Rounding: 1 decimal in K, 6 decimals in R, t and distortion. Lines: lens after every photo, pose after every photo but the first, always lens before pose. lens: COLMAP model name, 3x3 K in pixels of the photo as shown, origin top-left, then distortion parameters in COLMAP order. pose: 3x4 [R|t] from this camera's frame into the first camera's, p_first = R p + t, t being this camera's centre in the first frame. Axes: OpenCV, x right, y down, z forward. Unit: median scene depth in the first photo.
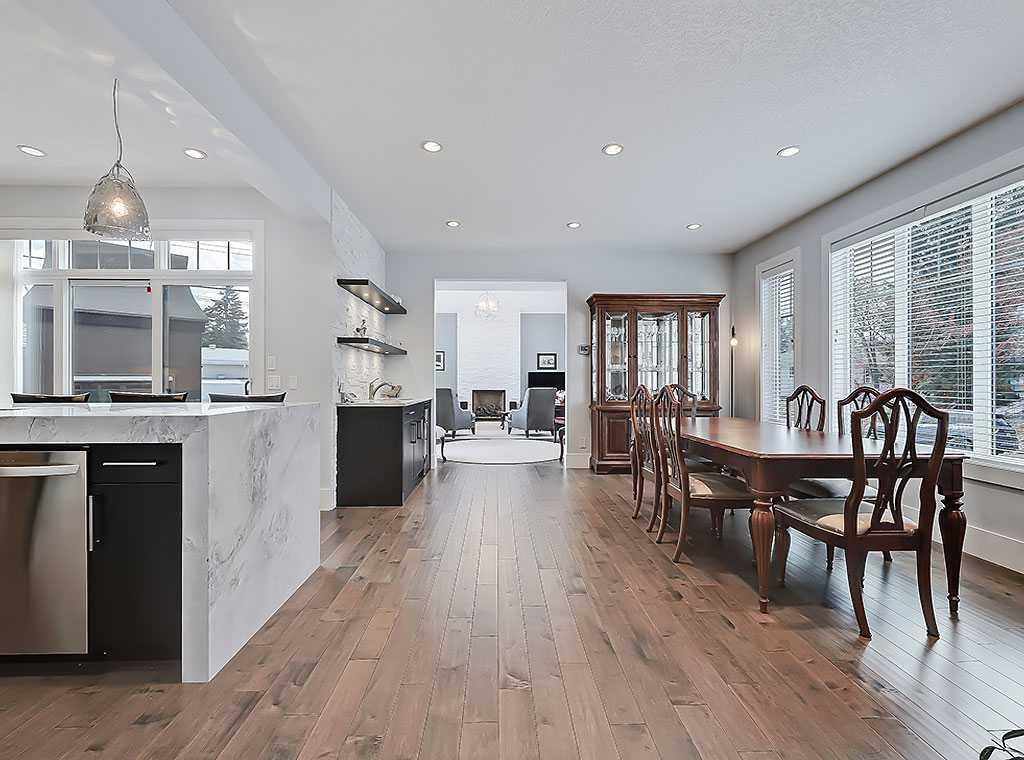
lens RADIAL K [[415.7, 0, 510.1], [0, 415.7, 379.7], [0, 0, 1]] dist [0.003575, 0.000225]
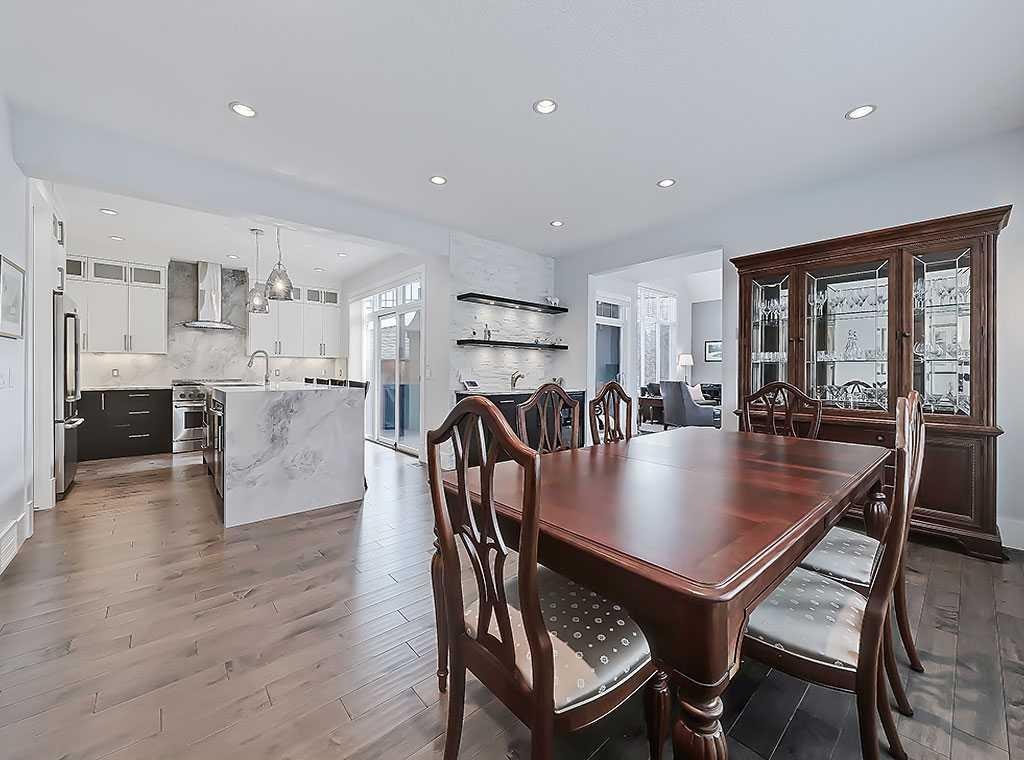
lens RADIAL K [[385.5, 0, 510.2], [0, 385.5, 371.7], [0, 0, 1]] dist [0.008731, 0.000065]
pose [[0.665423, 0.004390, -0.746453, 0.233515], [-0.002946, 0.999990, 0.003254, -0.002707], [0.746460, 0.000034, 0.665430, 0.120786]]
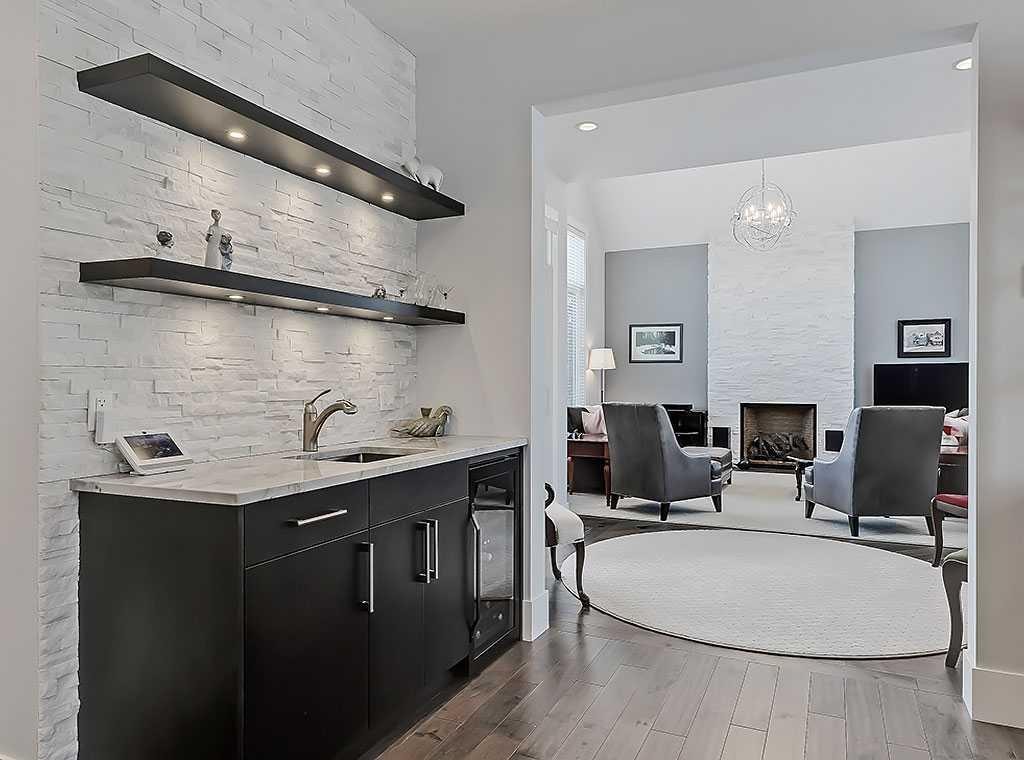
lens RADIAL K [[700.5, 0, 512.2], [0, 700.5, 386.9], [0, 0, 1]] dist [0.005470, 0.006242]
pose [[0.899417, 0.002105, -0.437086, 0.037438], [0.003206, 0.999930, 0.011412, -0.005952], [0.437079, -0.011666, 0.899348, 0.258436]]
